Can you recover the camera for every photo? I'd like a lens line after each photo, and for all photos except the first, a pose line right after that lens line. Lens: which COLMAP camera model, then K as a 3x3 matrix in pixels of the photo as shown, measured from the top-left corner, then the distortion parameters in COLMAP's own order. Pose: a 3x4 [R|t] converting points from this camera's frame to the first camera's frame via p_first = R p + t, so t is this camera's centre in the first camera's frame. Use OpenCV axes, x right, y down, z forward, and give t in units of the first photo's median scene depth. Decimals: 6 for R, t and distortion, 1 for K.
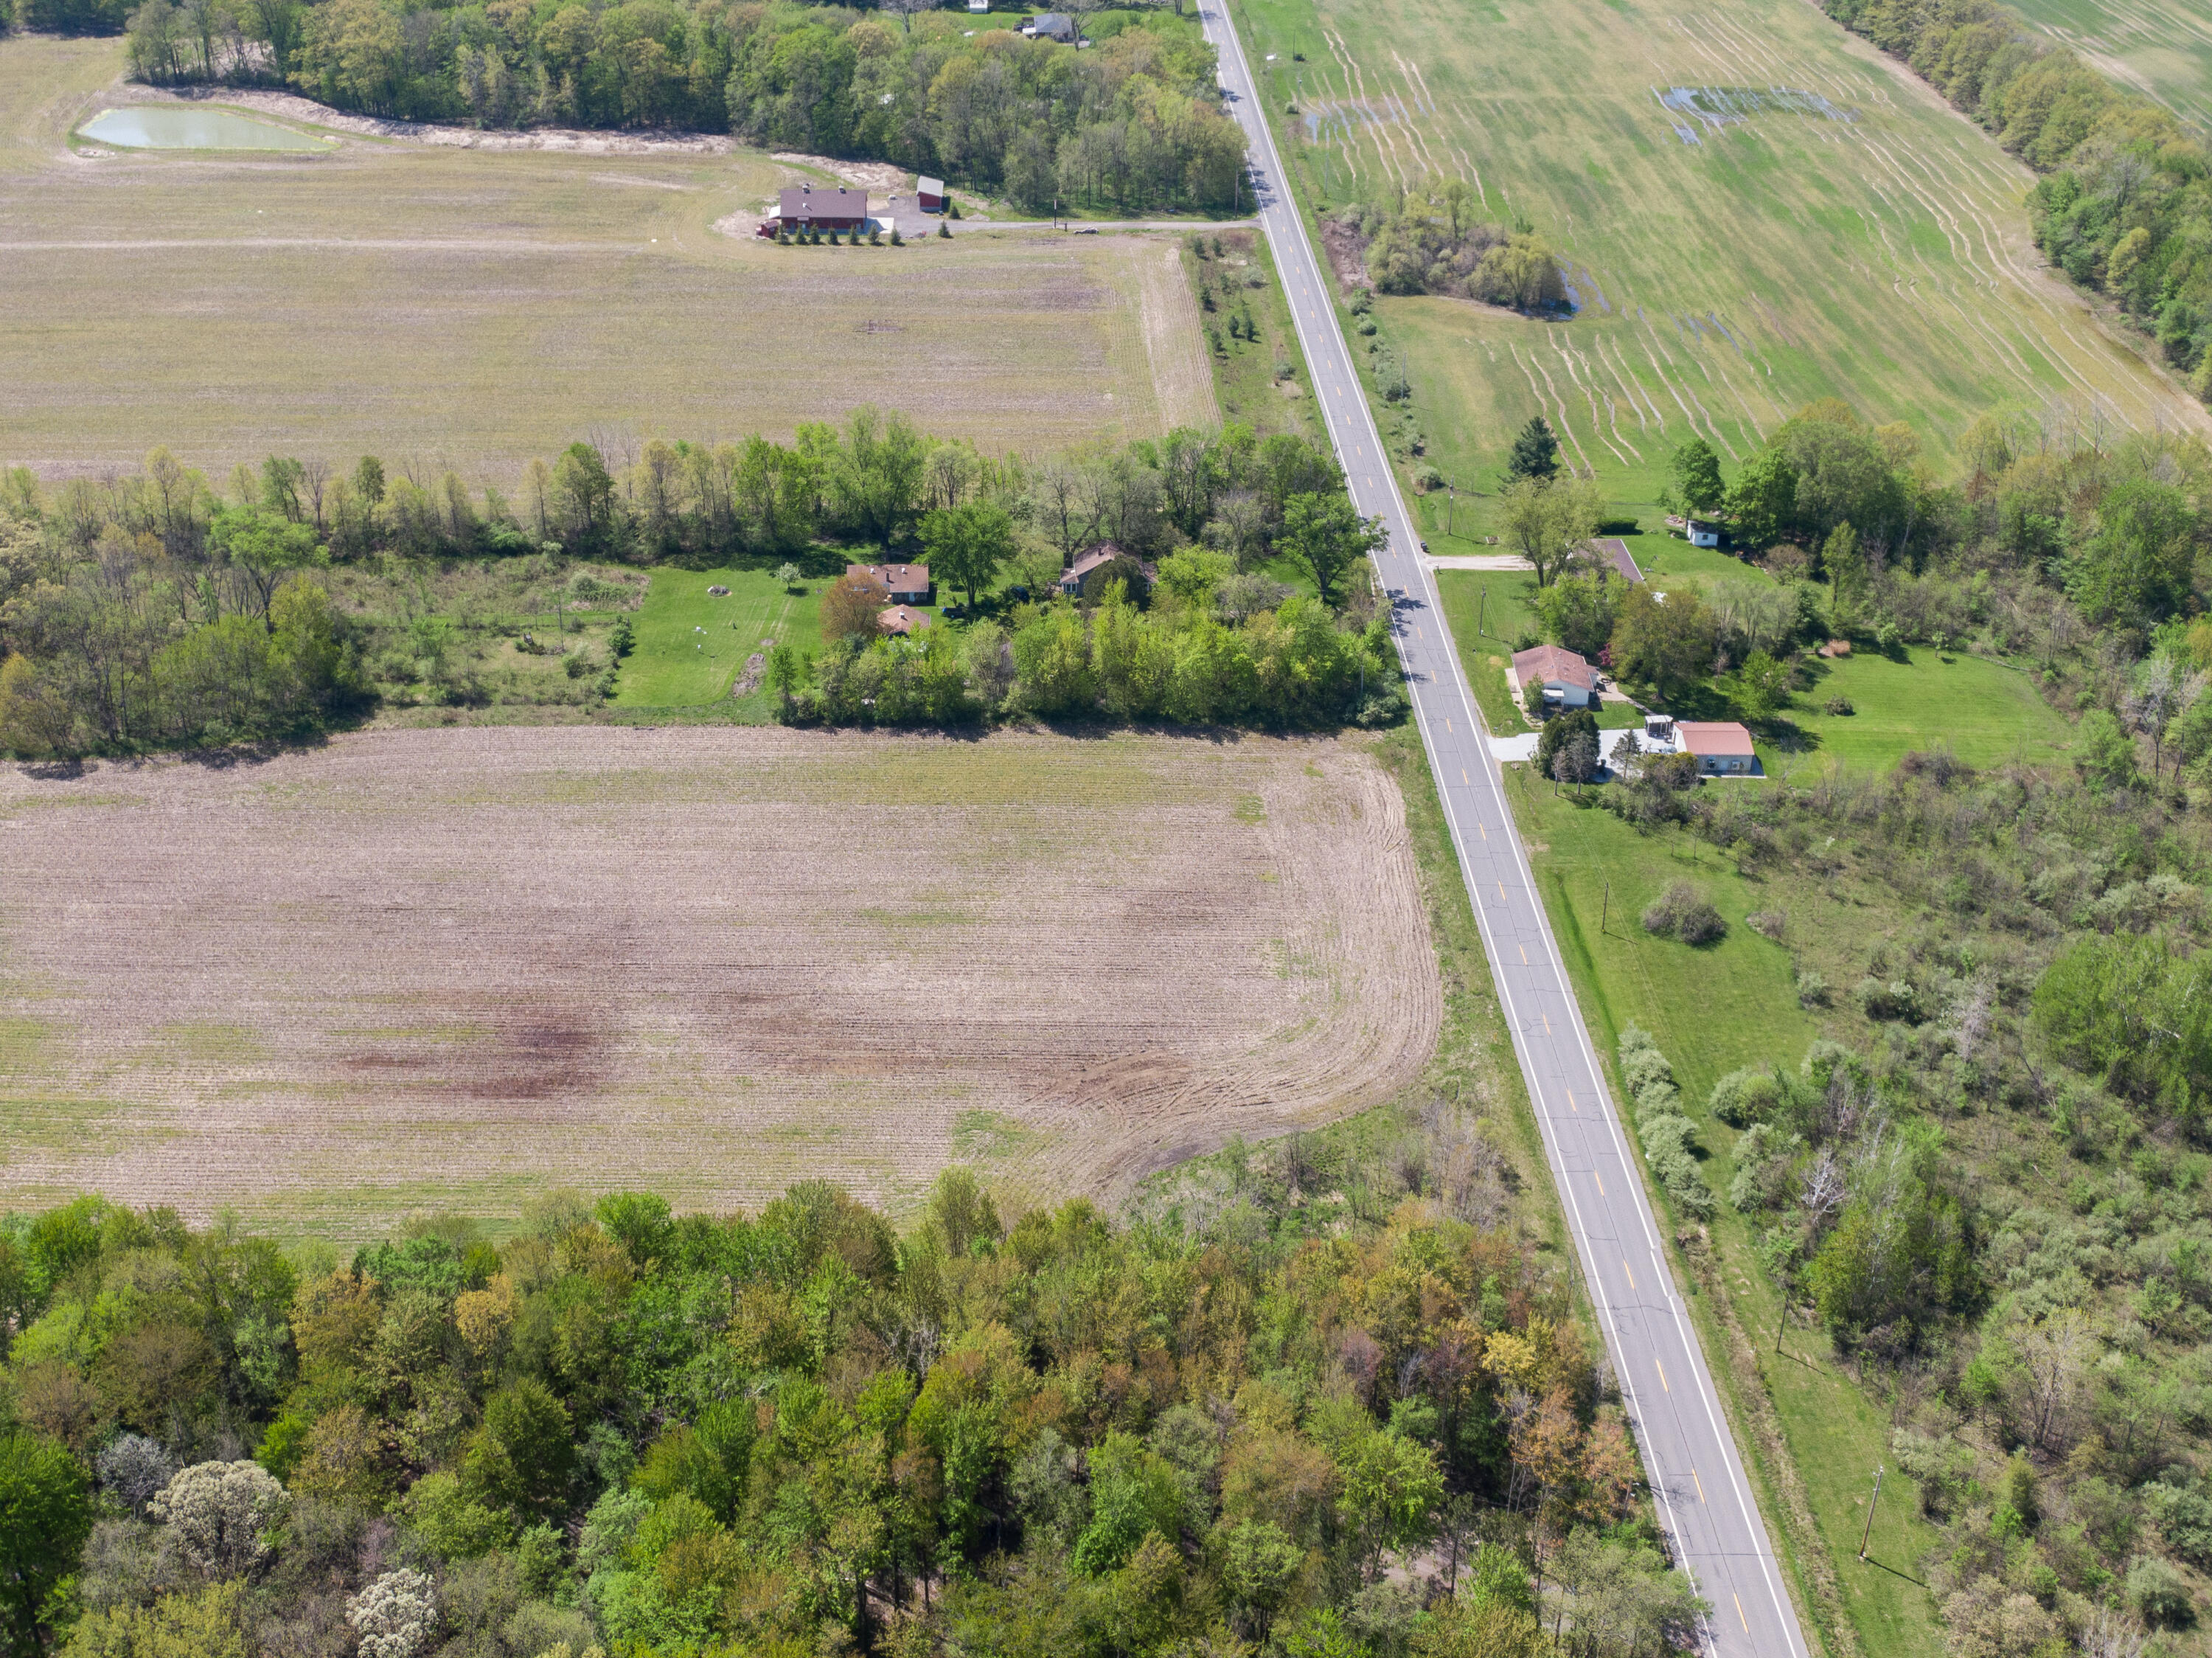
lens RADIAL K [[2564.4, 0, 1106.0], [0, 2564.4, 829.0], [0, 0, 1]] dist [0.001756, -0.015911]
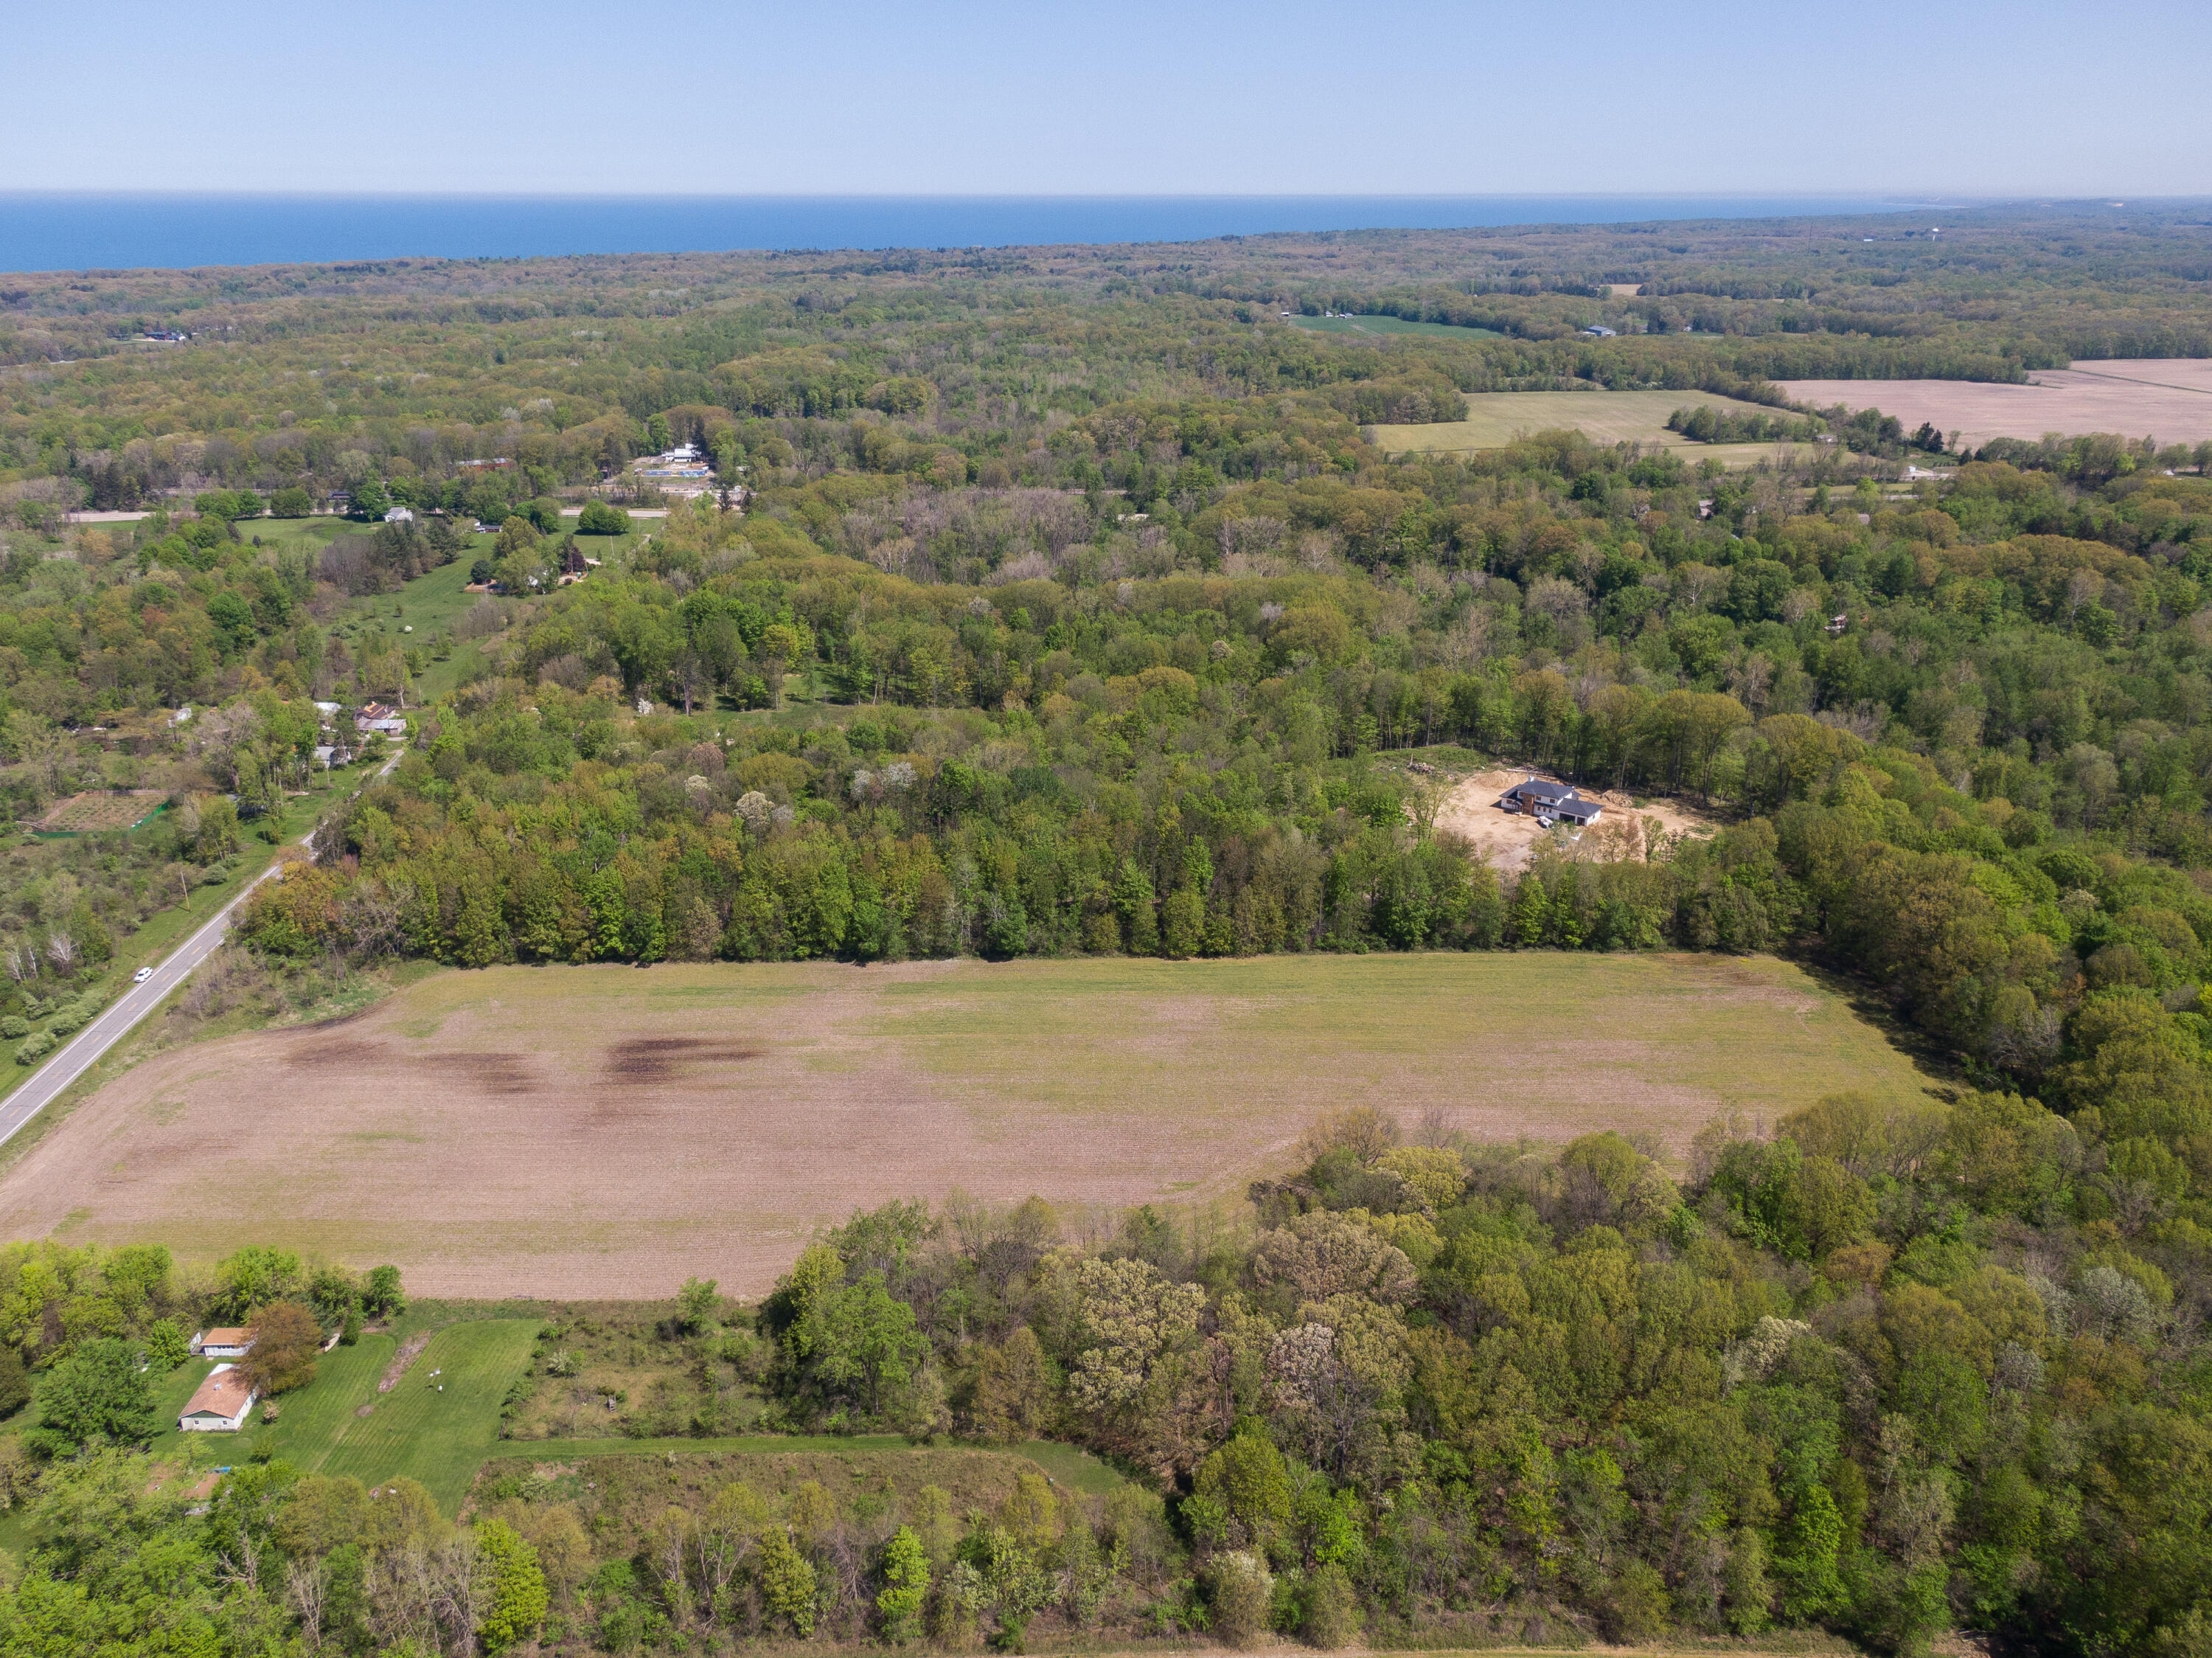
lens RADIAL K [[1680.2, 0, 1106.0], [0, 1680.2, 829.0], [0, 0, 1]] dist [0.004414, 0.001021]
pose [[-0.999889, -0.012169, -0.008621, -0.420323], [-0.014440, 0.645441, 0.763673, -0.728106], [-0.003728, 0.763713, -0.645545, 1.292938]]
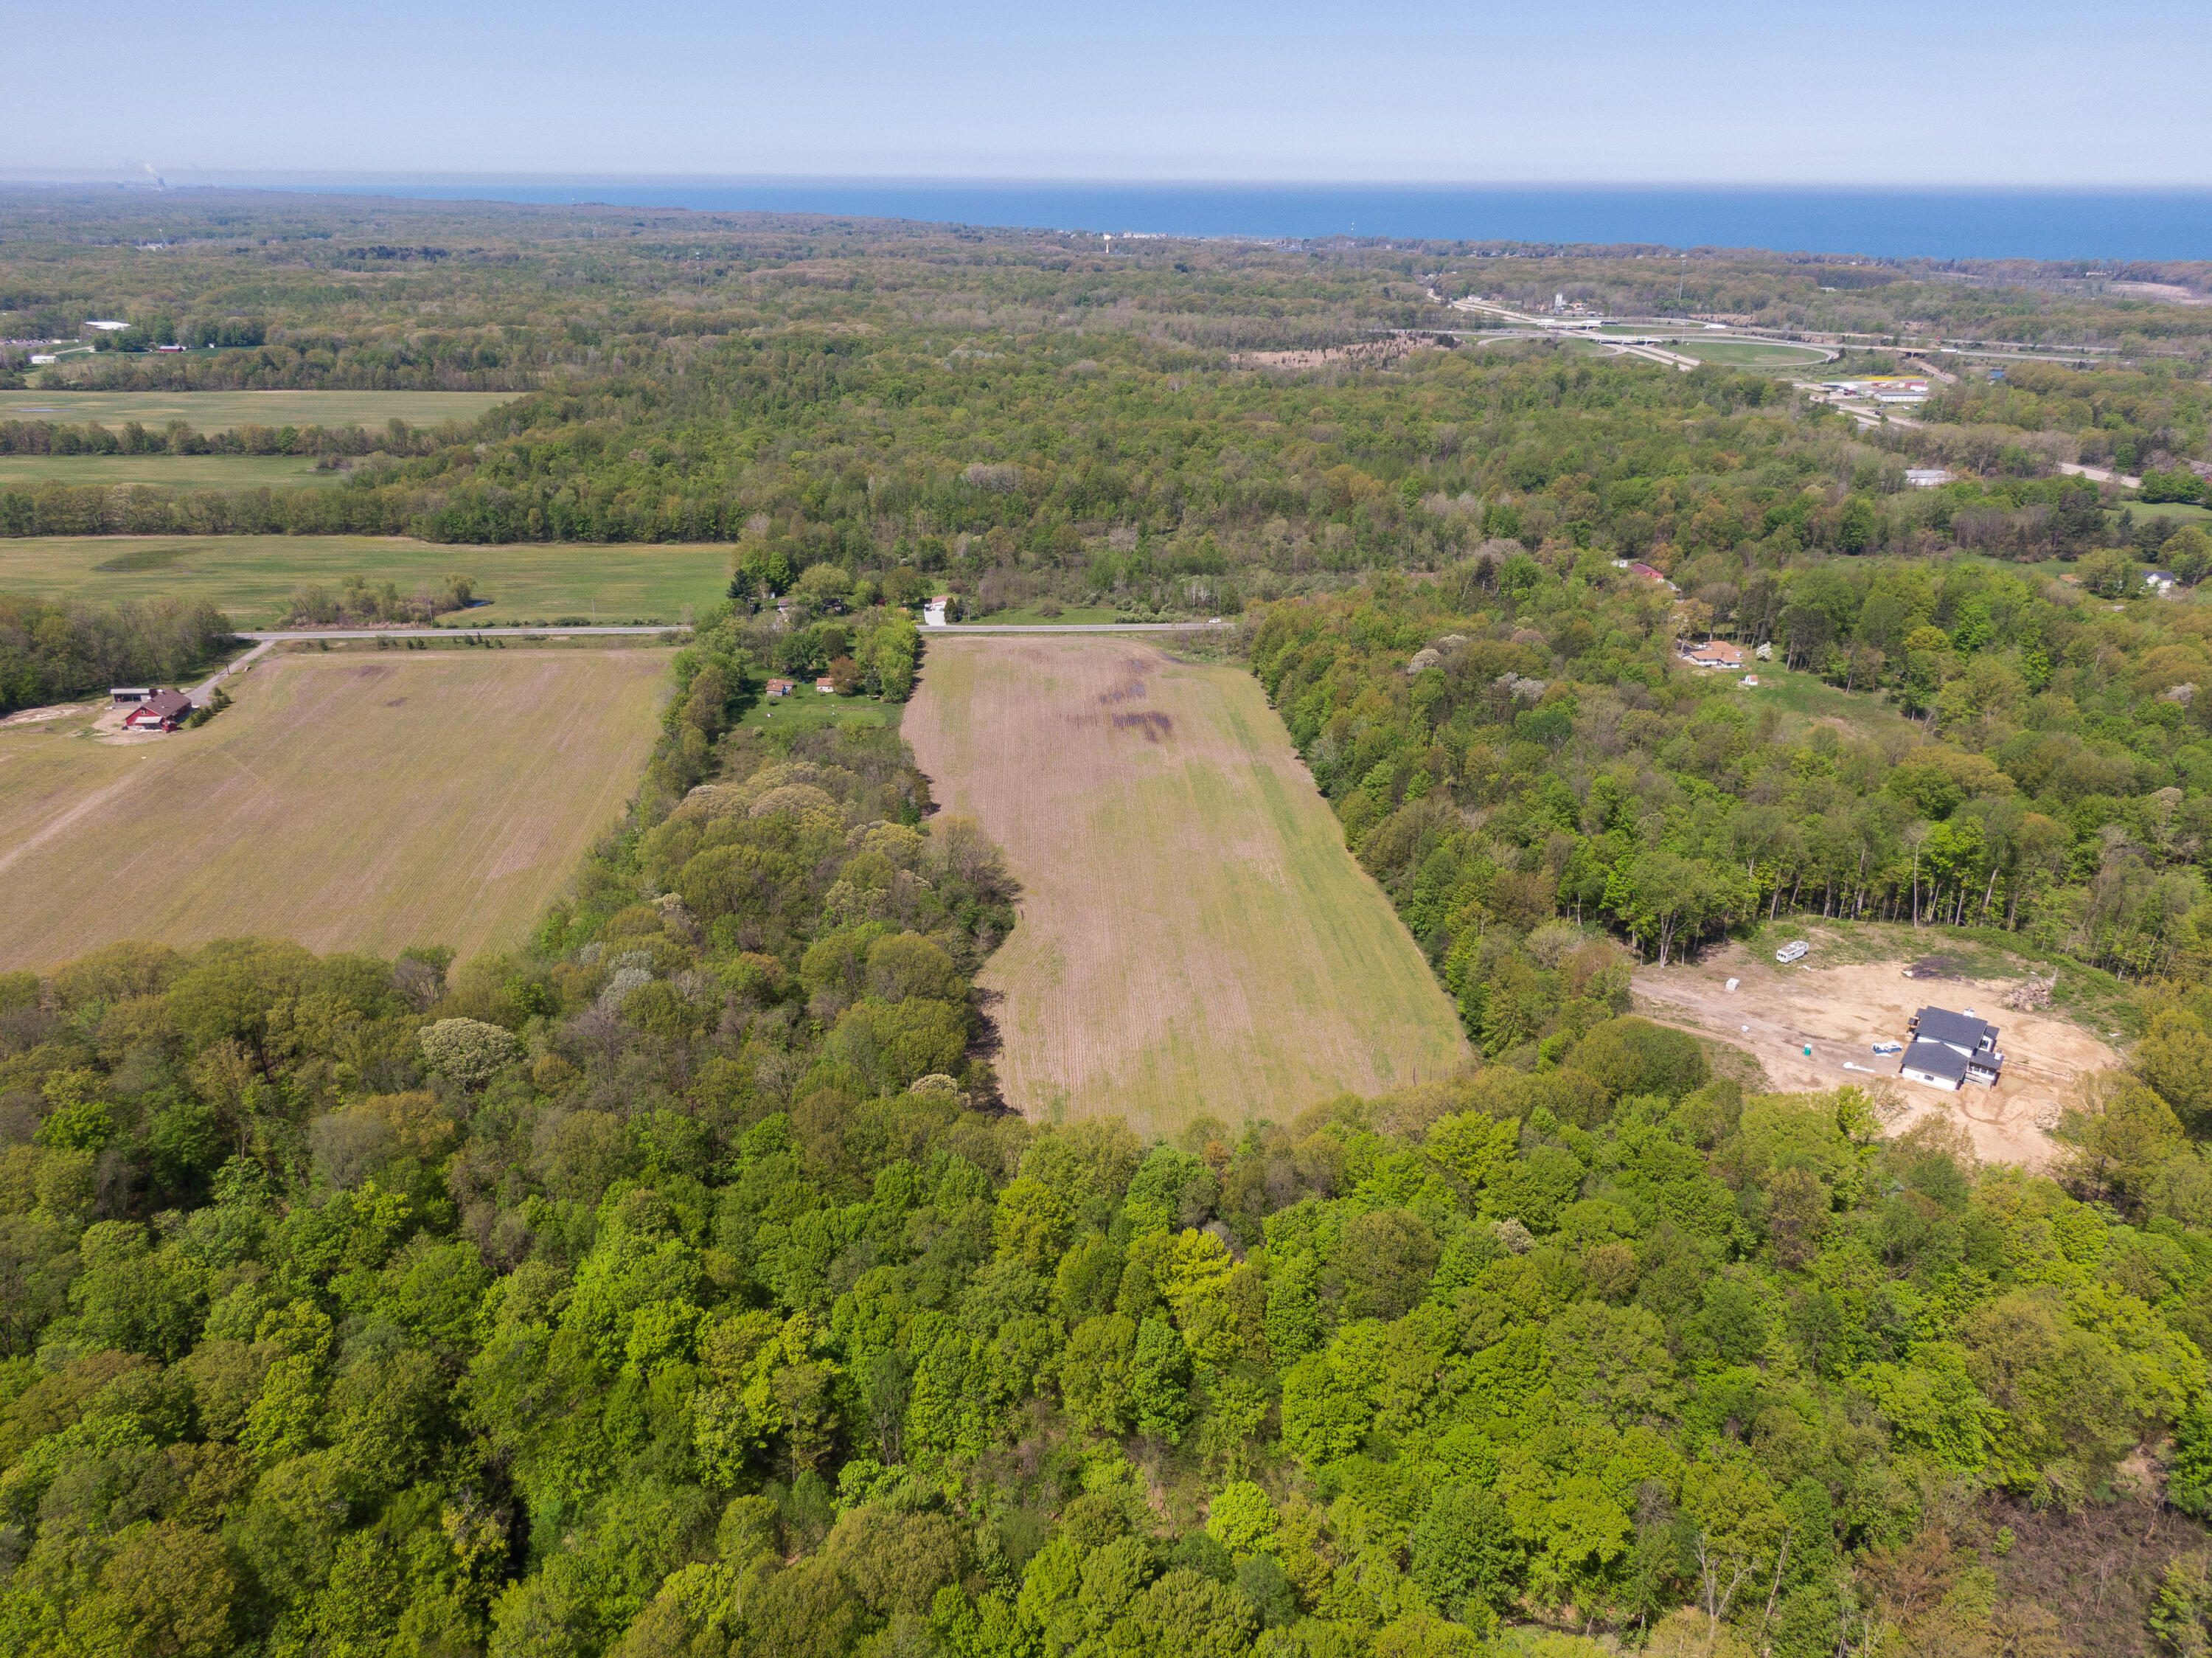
lens RADIAL K [[1601.1, 0, 1113.6], [0, 1601.1, 784.5], [0, 0, 1]] dist [-0.010593, -0.001684]
pose [[-0.047743, -0.365579, 0.929555, -1.537363], [0.484516, 0.805325, 0.341606, -0.390842], [-0.873478, 0.466694, 0.138680, 0.641099]]
